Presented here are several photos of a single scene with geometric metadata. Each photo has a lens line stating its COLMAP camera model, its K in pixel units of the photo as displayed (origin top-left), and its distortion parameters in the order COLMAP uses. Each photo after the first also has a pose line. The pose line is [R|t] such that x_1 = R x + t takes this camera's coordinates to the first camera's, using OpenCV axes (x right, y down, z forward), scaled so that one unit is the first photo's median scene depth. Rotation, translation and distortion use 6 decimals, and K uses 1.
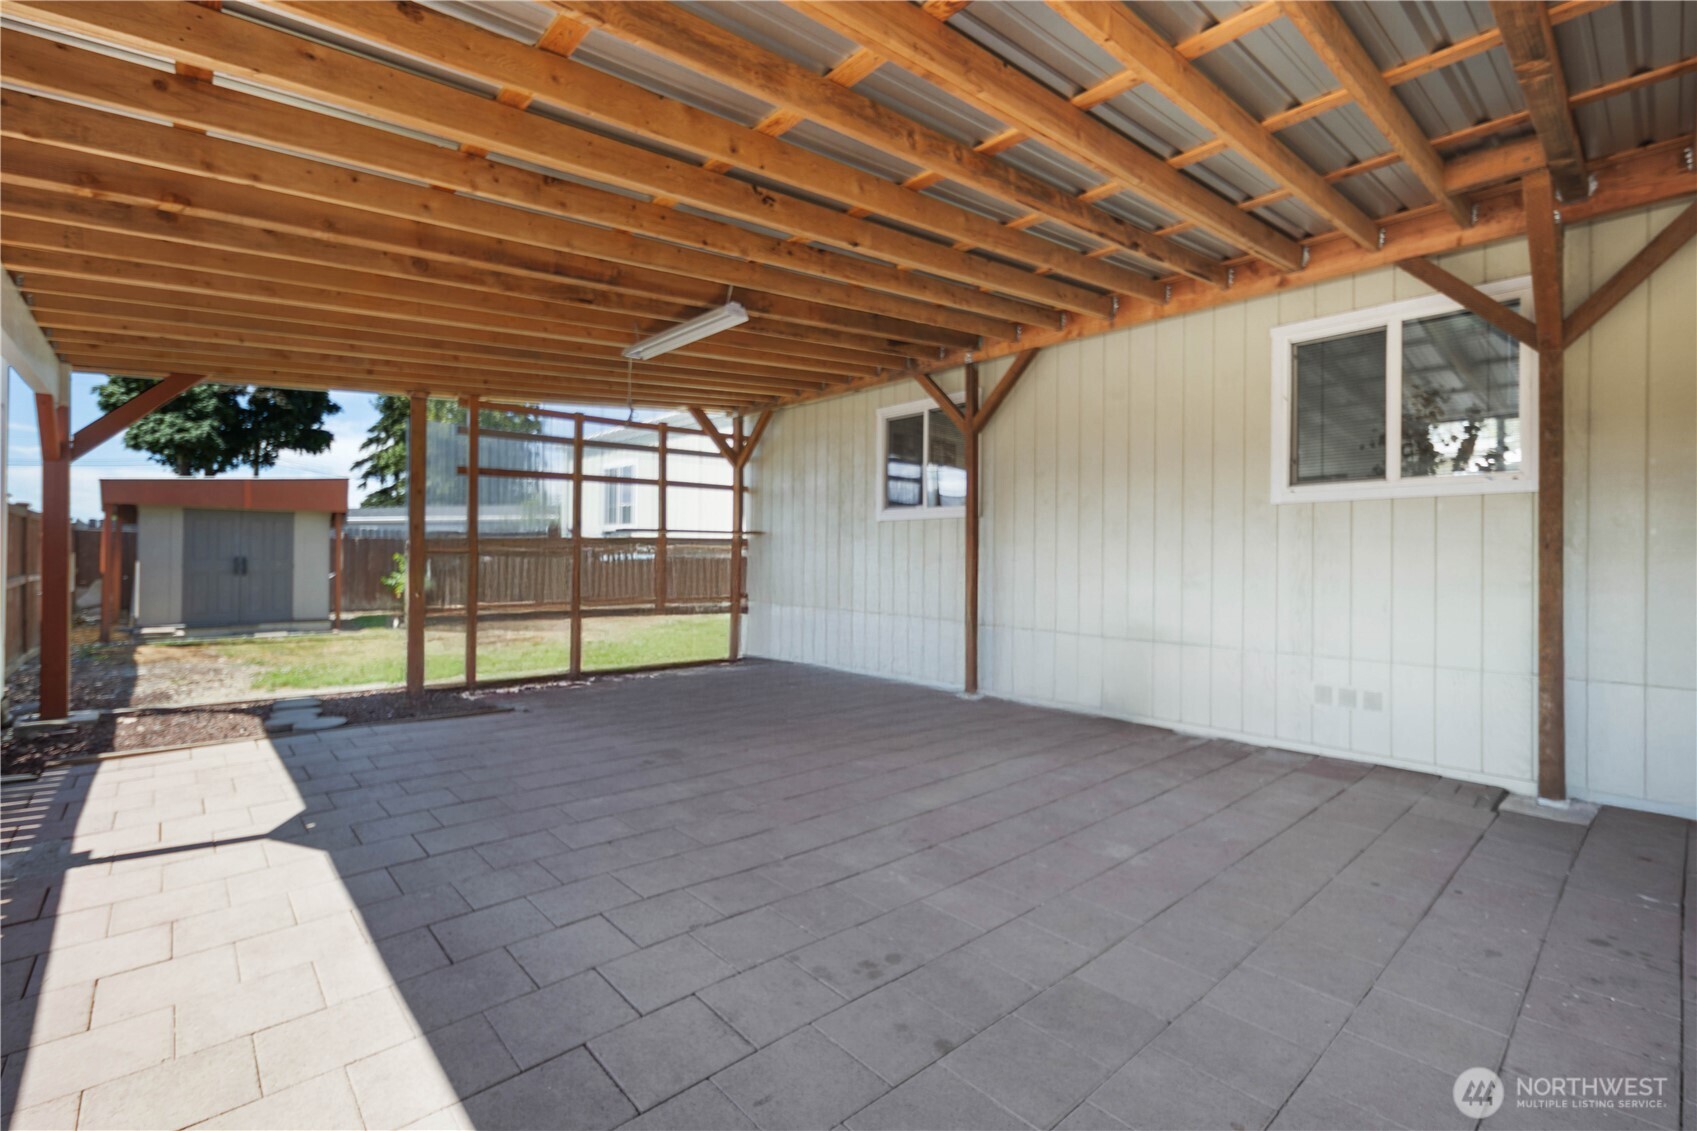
lens RADIAL K [[741.3, 0, 846.6], [0, 741.3, 552.9], [0, 0, 1]] dist [0.006732, -0.003755]
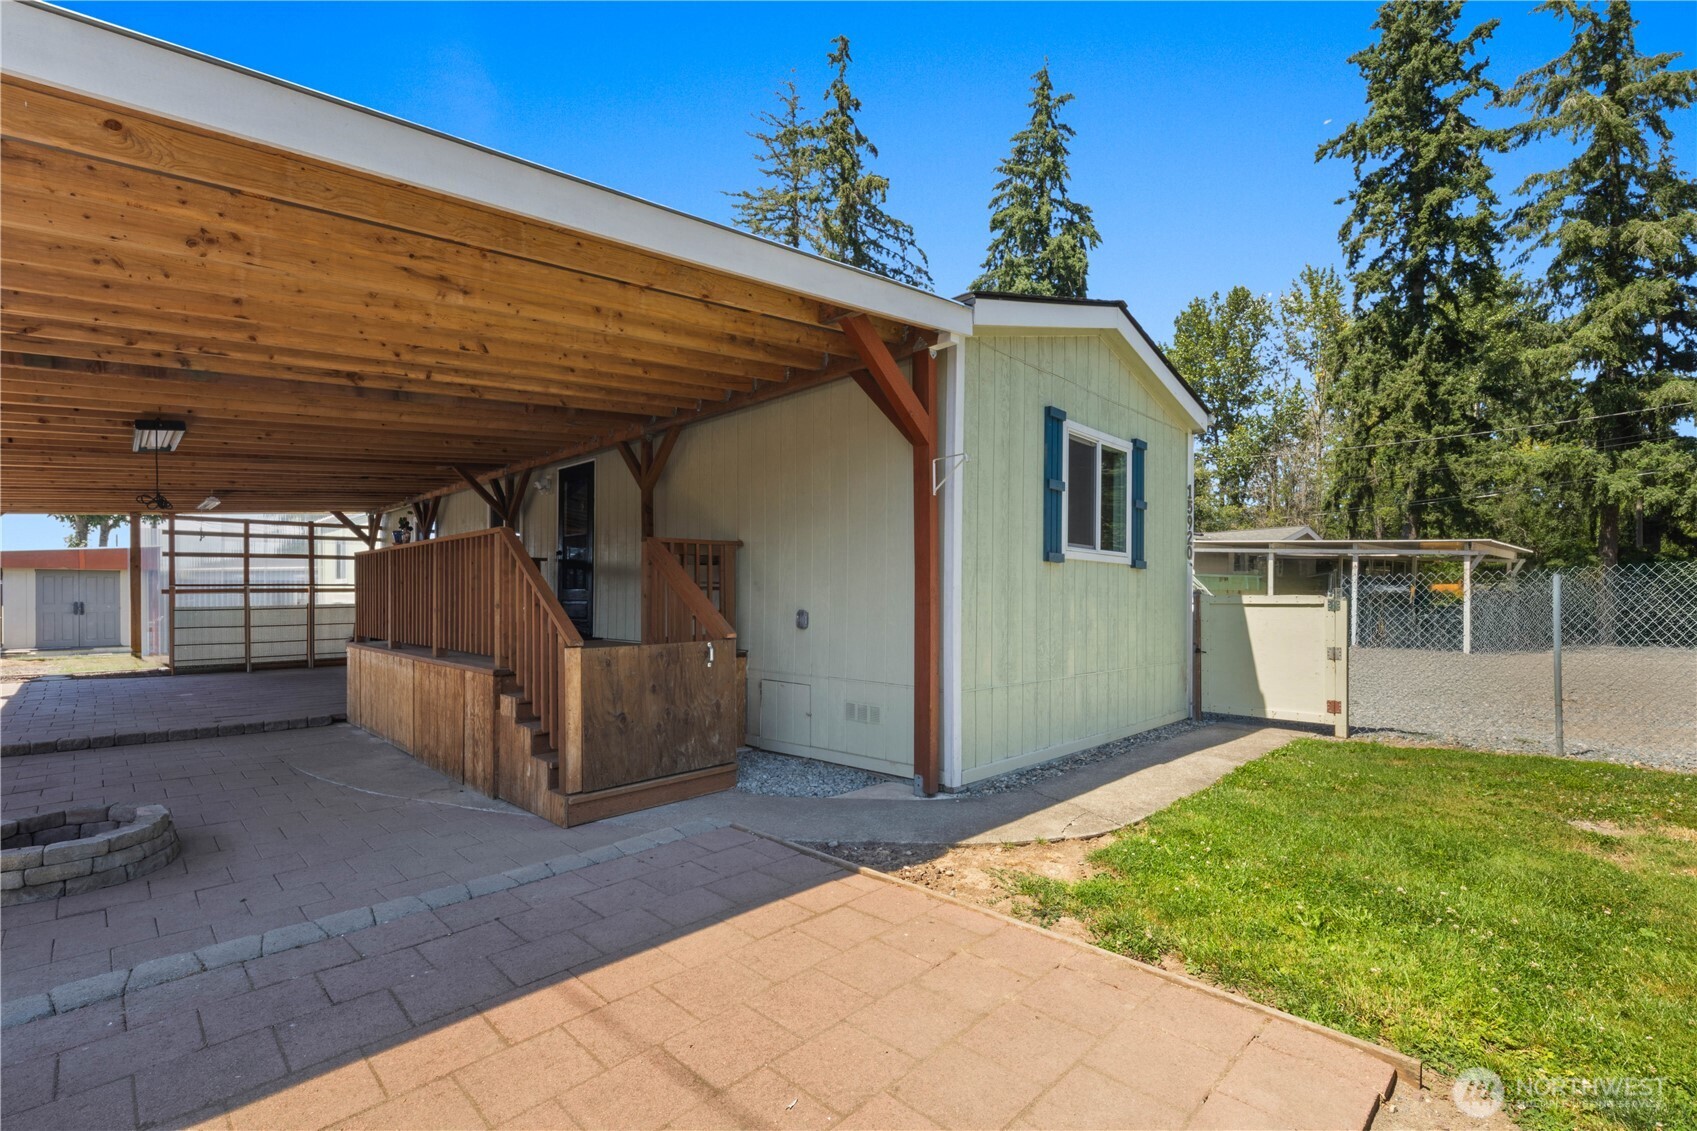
lens RADIAL K [[741.3, 0, 844.5], [0, 741.3, 598.9], [0, 0, 1]] dist [0.006732, -0.003755]
pose [[0.999217, -0.008397, 0.038664, 0.602553], [0.008040, 0.999924, 0.009366, -0.002656], [-0.038740, -0.009048, 0.999208, -0.497248]]
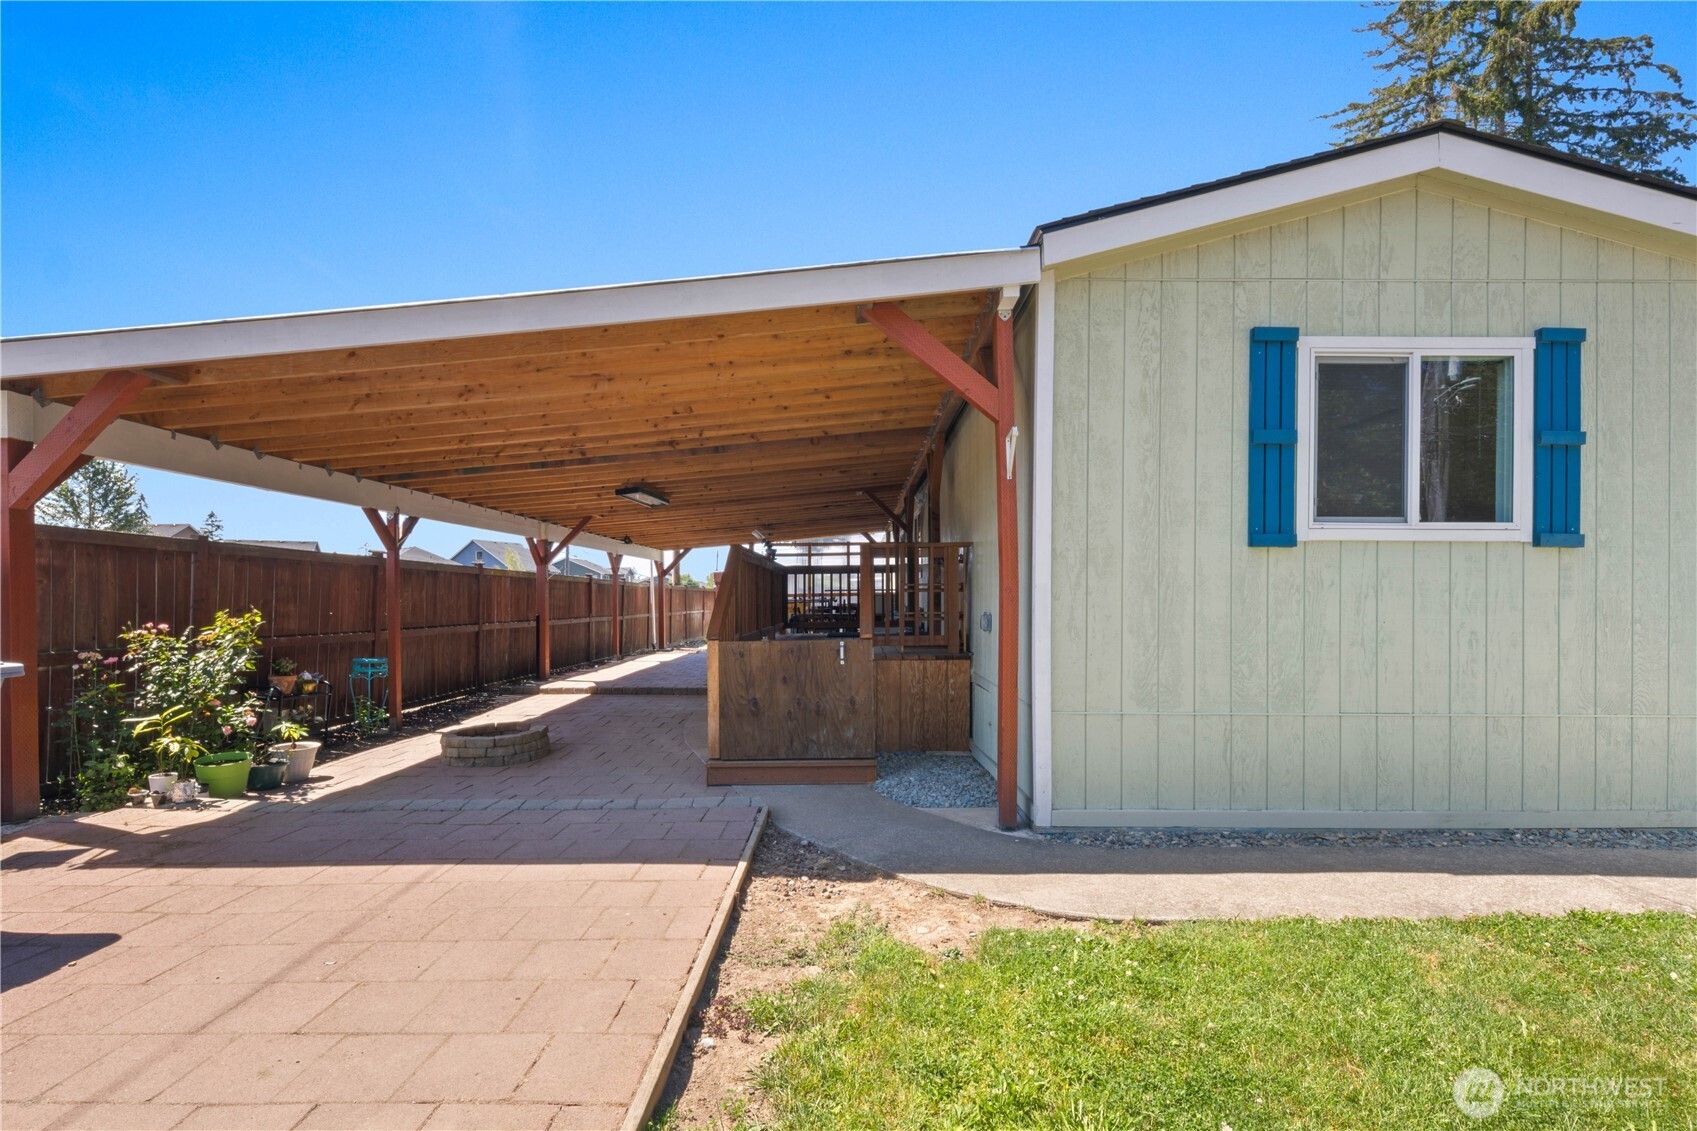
lens RADIAL K [[741.3, 0, 846.6], [0, 741.3, 594.7], [0, 0, 1]] dist [0.006732, -0.003755]
pose [[0.727247, -0.015872, -0.686192, 0.831645], [0.015322, 0.999859, -0.006888, 0.000075], [0.686205, -0.005505, 0.727387, -0.406616]]
